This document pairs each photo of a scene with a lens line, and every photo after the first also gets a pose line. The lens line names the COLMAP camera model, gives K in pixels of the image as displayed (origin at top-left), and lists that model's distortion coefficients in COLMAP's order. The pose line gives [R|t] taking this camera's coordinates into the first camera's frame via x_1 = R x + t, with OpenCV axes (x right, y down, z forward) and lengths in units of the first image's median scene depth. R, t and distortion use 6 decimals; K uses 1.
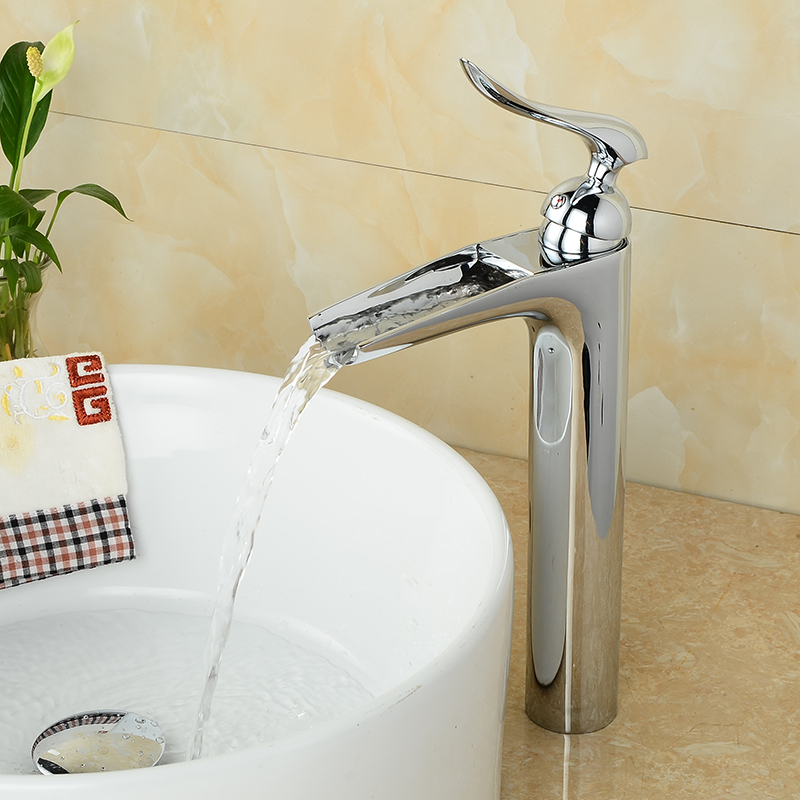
lens RADIAL K [[2580.9, 0, 398.5], [0, 2580.9, 395.3], [0, 0, 1]] dist [0.126684, 0.000000]
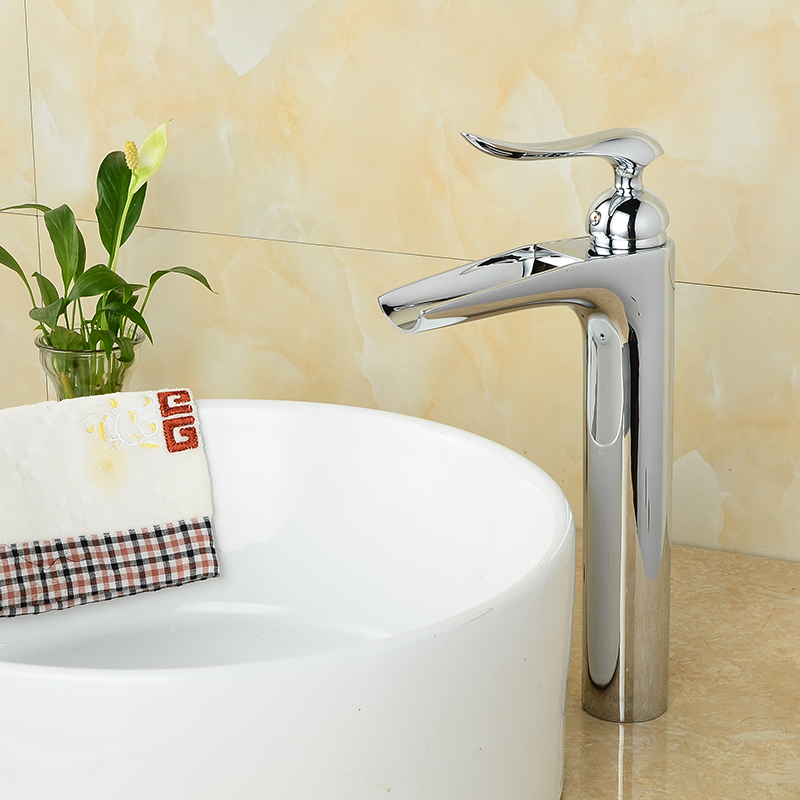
lens RADIAL K [[2307.1, 0, 402.5], [0, 2307.1, 386.1], [0, 0, 1]] dist [0.055664, 0.000000]
pose [[0.999909, -0.005289, -0.012395, -0.013013], [0.003305, 0.987912, -0.154979, 0.134602], [0.013065, 0.154924, 0.987840, 0.037501]]
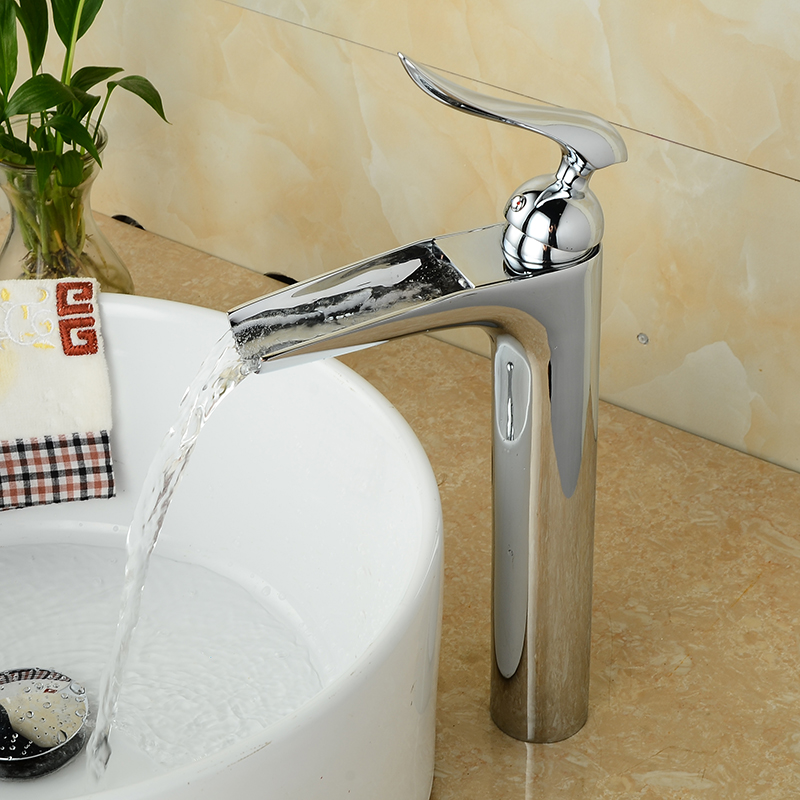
lens RADIAL K [[2580.9, 0, 403.7], [0, 2580.9, 387.8], [0, 0, 1]] dist [0.126684, 0.000000]
pose [[0.981752, 0.100427, -0.161484, 0.154808], [-0.078662, 0.987588, 0.135951, -0.116139], [0.173133, -0.120767, 0.977466, 0.084988]]
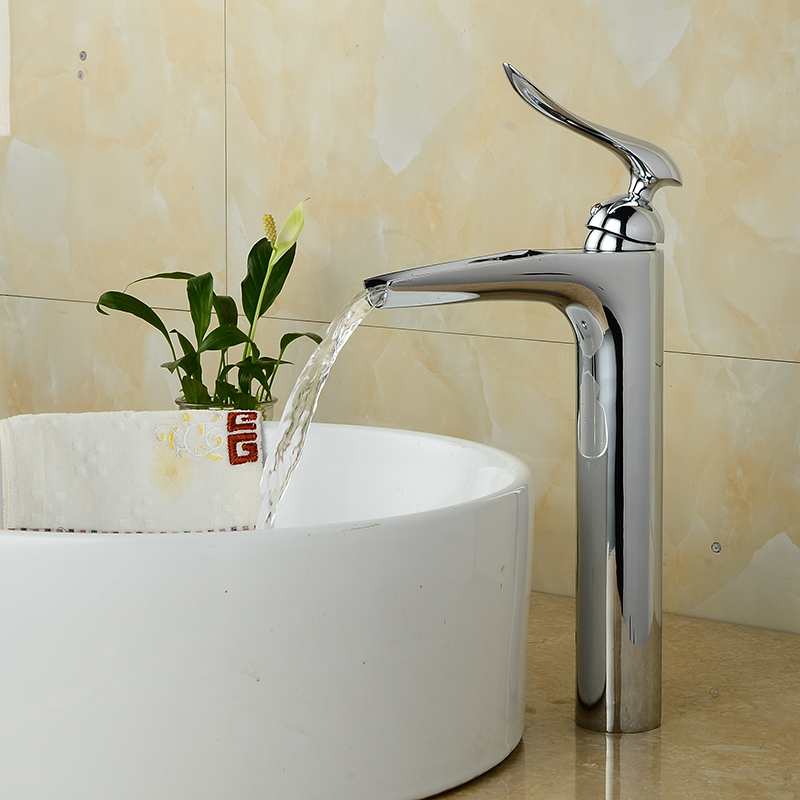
lens RADIAL K [[2307.1, 0, 401.5], [0, 2307.1, 417.1], [0, 0, 1]] dist [0.055664, 0.000000]
pose [[0.964810, 0.037317, -0.260287, 0.219713], [-0.116048, 0.948689, -0.294147, 0.287102], [0.235955, 0.314002, 0.919635, 0.056193]]
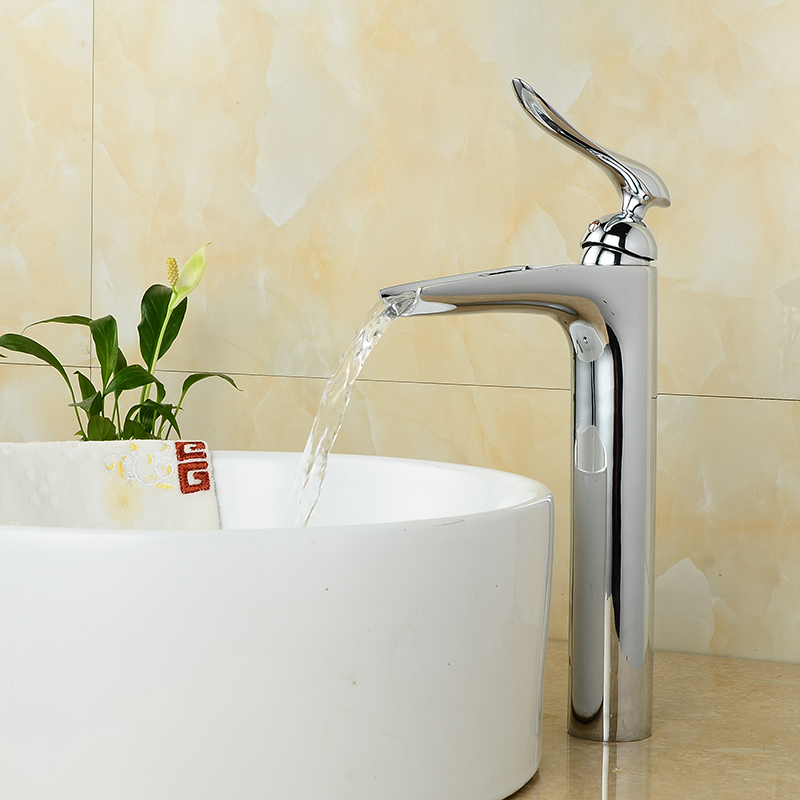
lens RADIAL K [[2041.0, 0, 399.7], [0, 2041.0, 405.7], [0, 0, 1]] dist [0.006012, 0.000000]
pose [[0.998447, 0.019205, -0.052297, 0.020295], [-0.037375, 0.927028, -0.373125, 0.310629], [0.041315, 0.374501, 0.926306, 0.145403]]
